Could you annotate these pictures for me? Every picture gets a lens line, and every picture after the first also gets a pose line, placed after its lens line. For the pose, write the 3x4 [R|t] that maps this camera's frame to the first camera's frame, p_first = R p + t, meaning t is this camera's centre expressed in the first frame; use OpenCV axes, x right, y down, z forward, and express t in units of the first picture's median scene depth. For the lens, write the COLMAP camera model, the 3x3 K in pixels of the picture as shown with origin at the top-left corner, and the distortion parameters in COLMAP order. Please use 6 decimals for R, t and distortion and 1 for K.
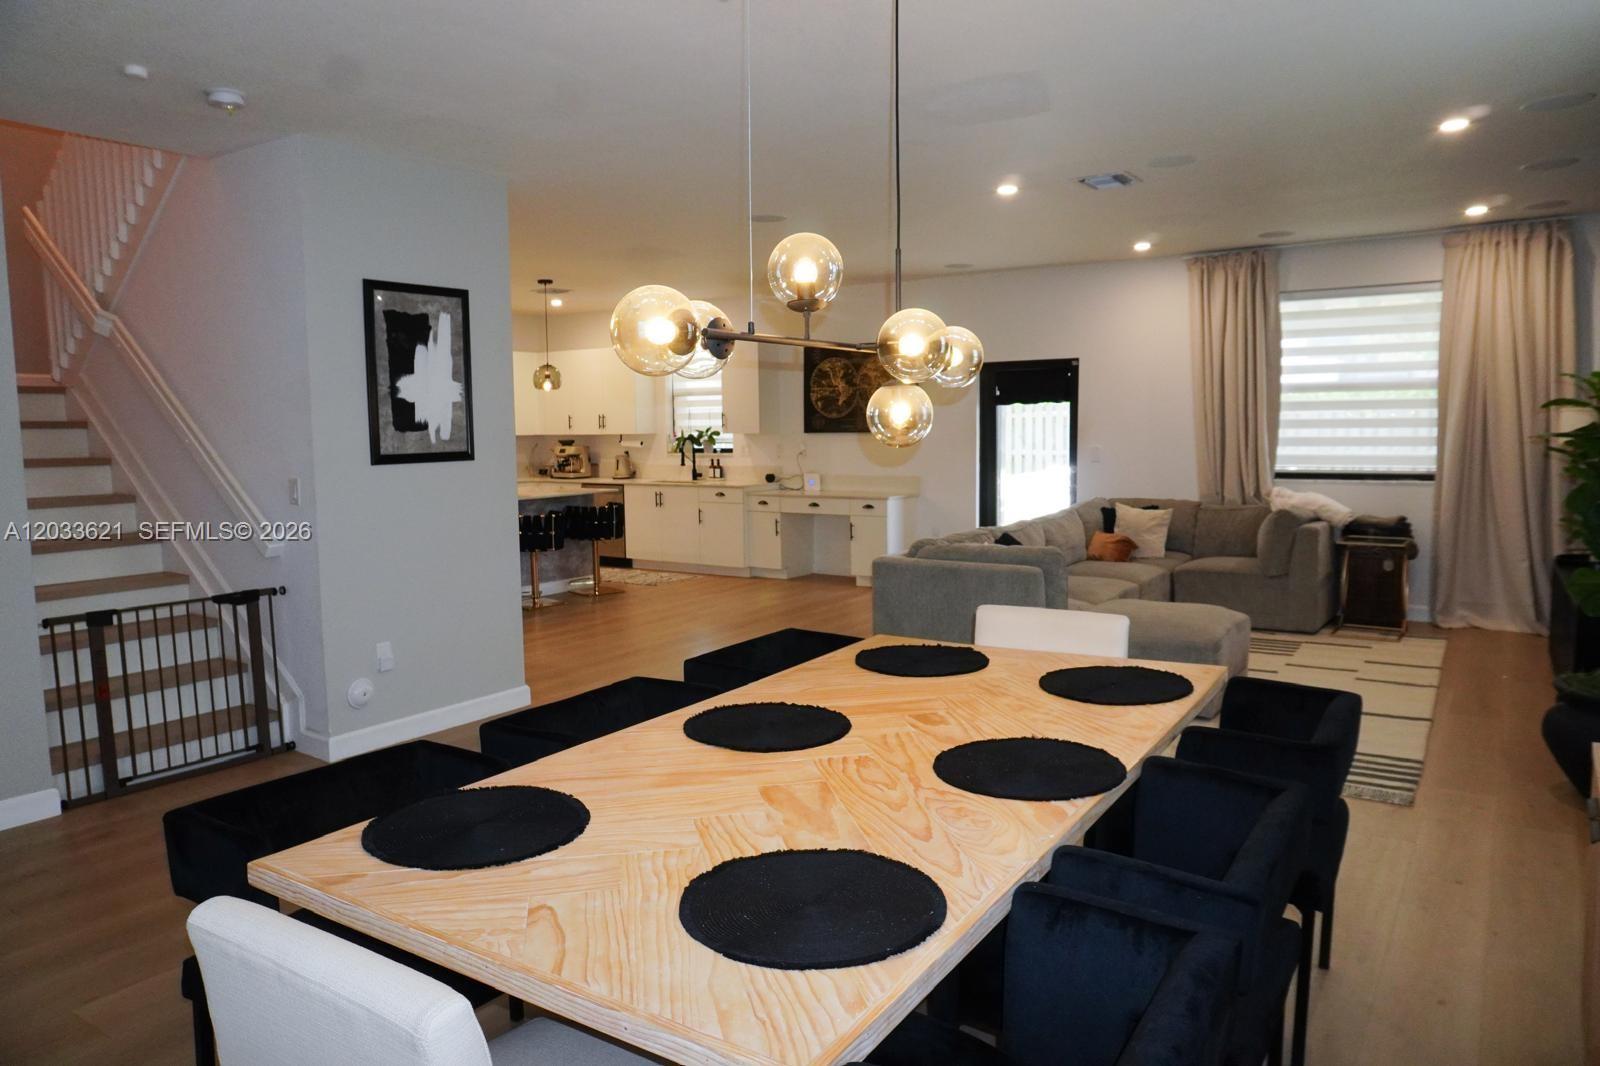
lens RADIAL K [[1052.3, 0, 800.0], [0, 1052.3, 533.0], [0, 0, 1]] dist [-0.005328, -0.001012]
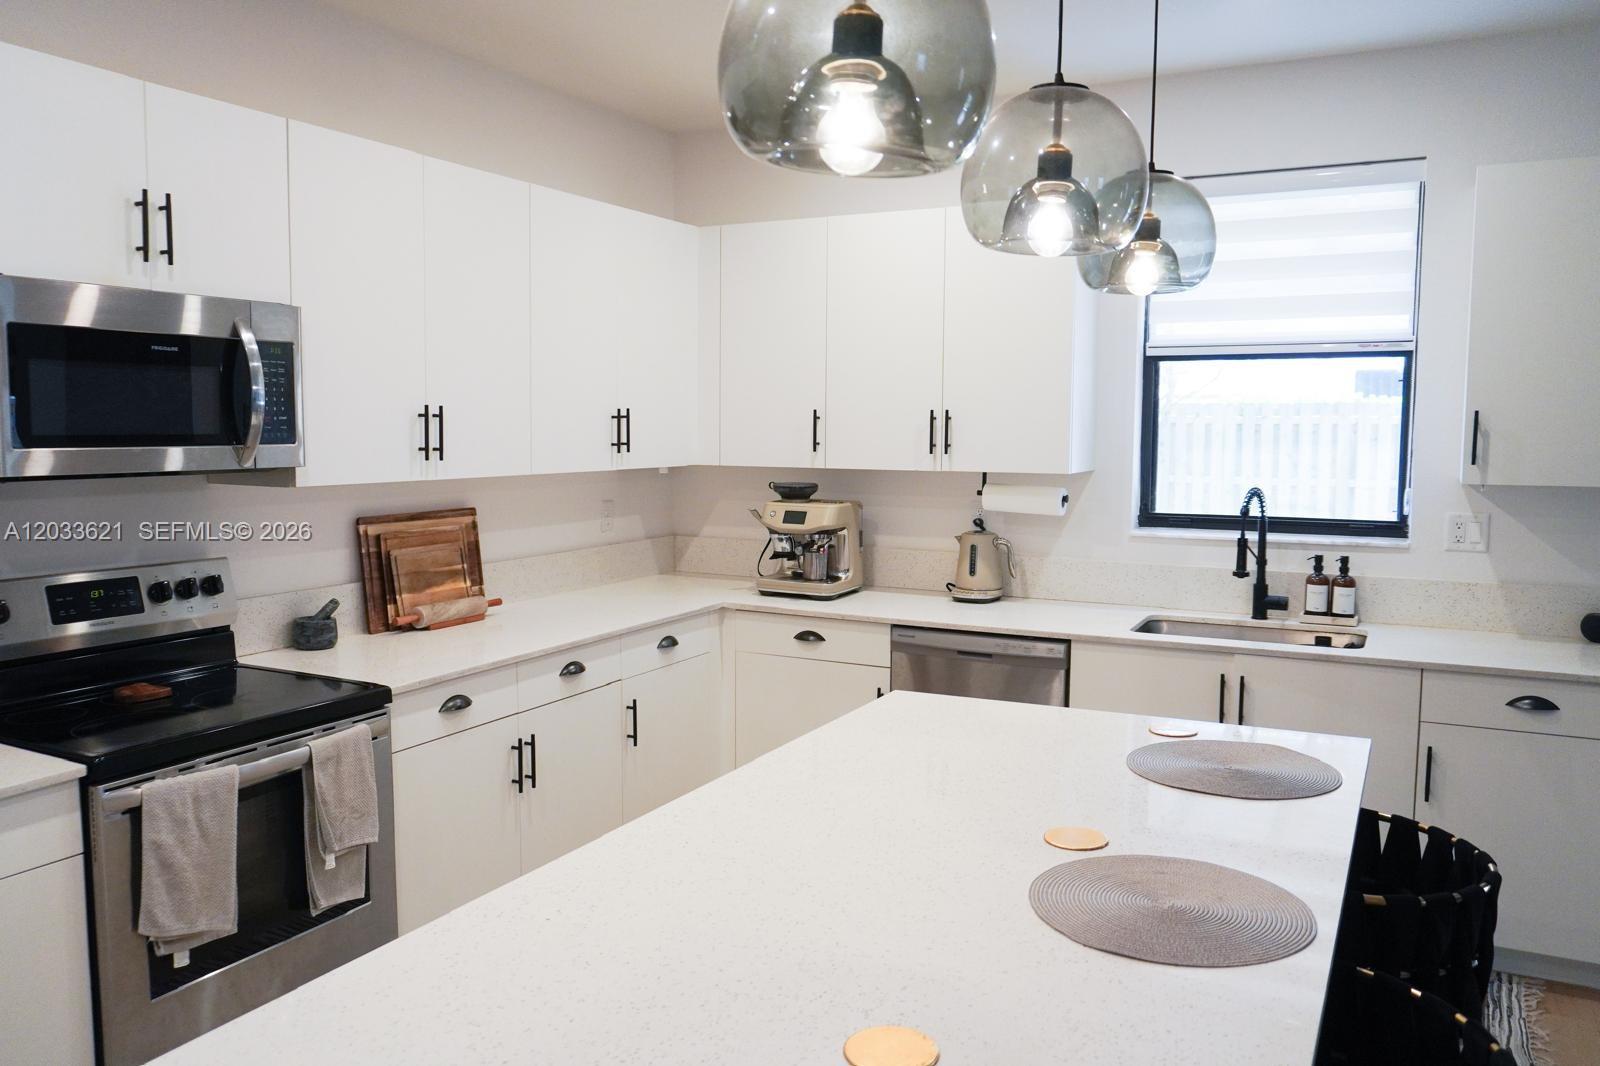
lens RADIAL K [[1220.3, 0, 799.1], [0, 1220.3, 502.6], [0, 0, 1]] dist [-0.008290, 0.000006]
pose [[0.994844, 0.005047, 0.101295, -0.267147], [-0.001090, 0.999235, -0.039082, -0.068555], [-0.101414, 0.038770, 0.994089, 0.624444]]
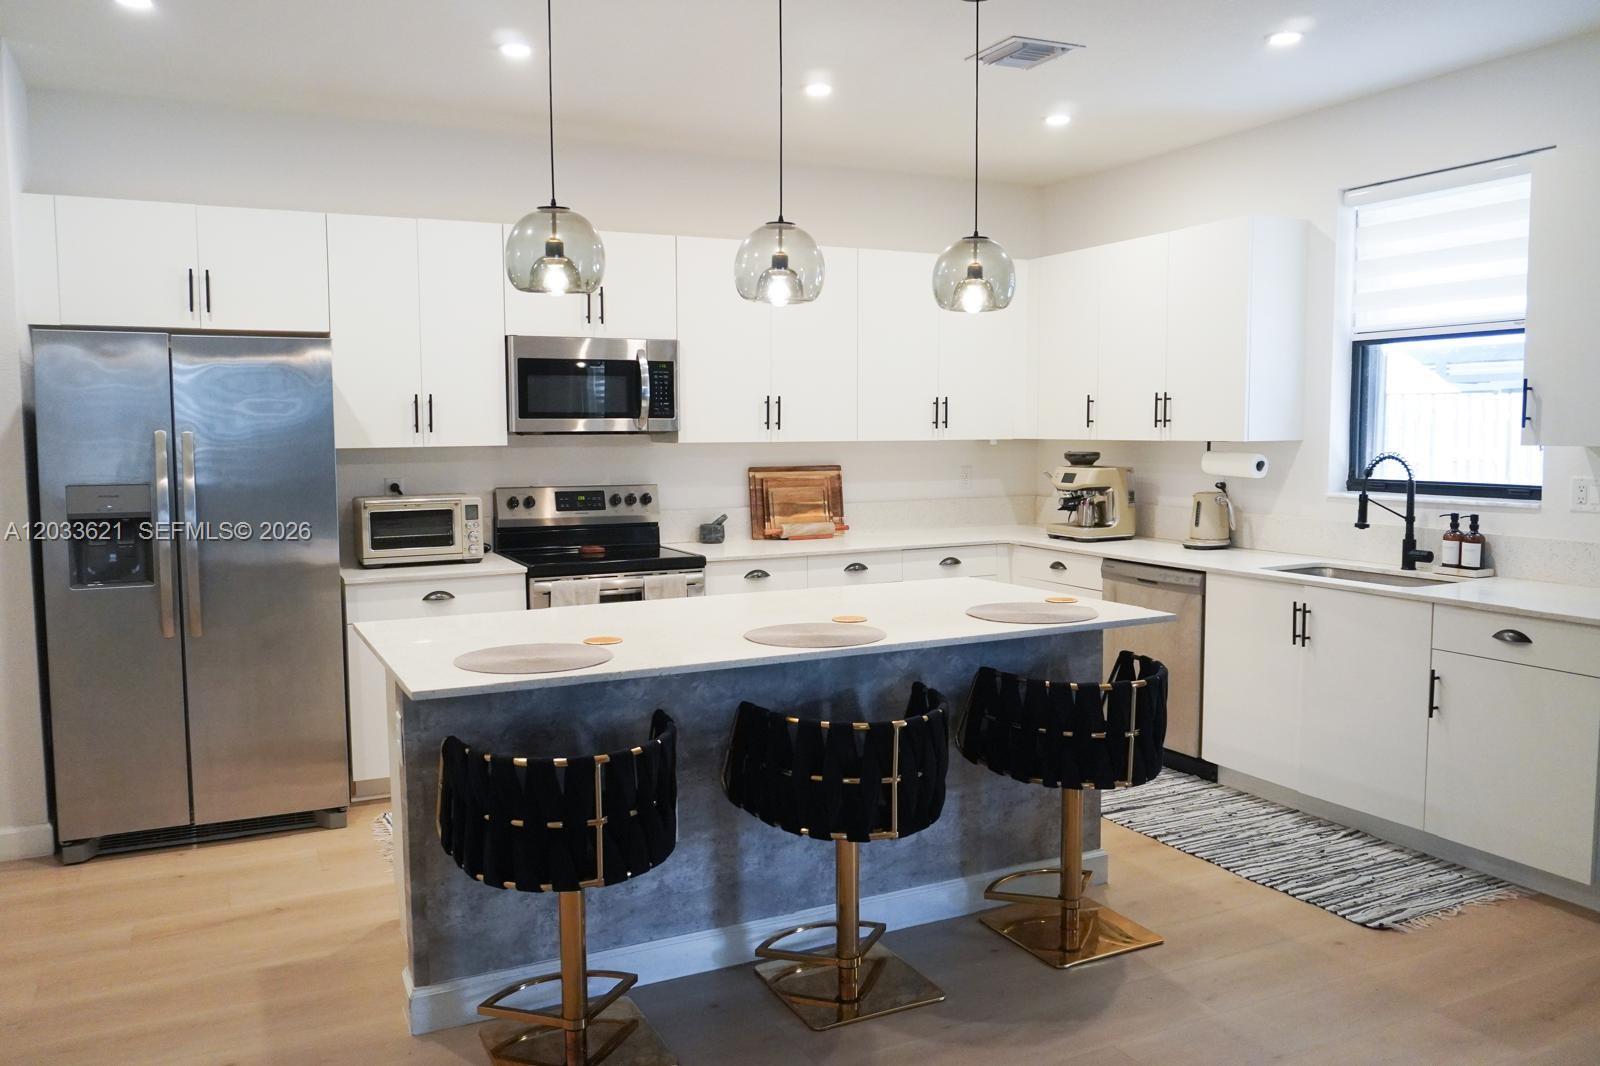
lens RADIAL K [[1196.9, 0, 800.0], [0, 1196.9, 533.0], [0, 0, 1]] dist [-0.025396, -0.002992]
pose [[0.866144, 0.045784, -0.497694, -0.075960], [-0.051623, 0.998665, 0.002029, -0.051154], [0.497122, 0.023935, 0.867351, 0.522644]]
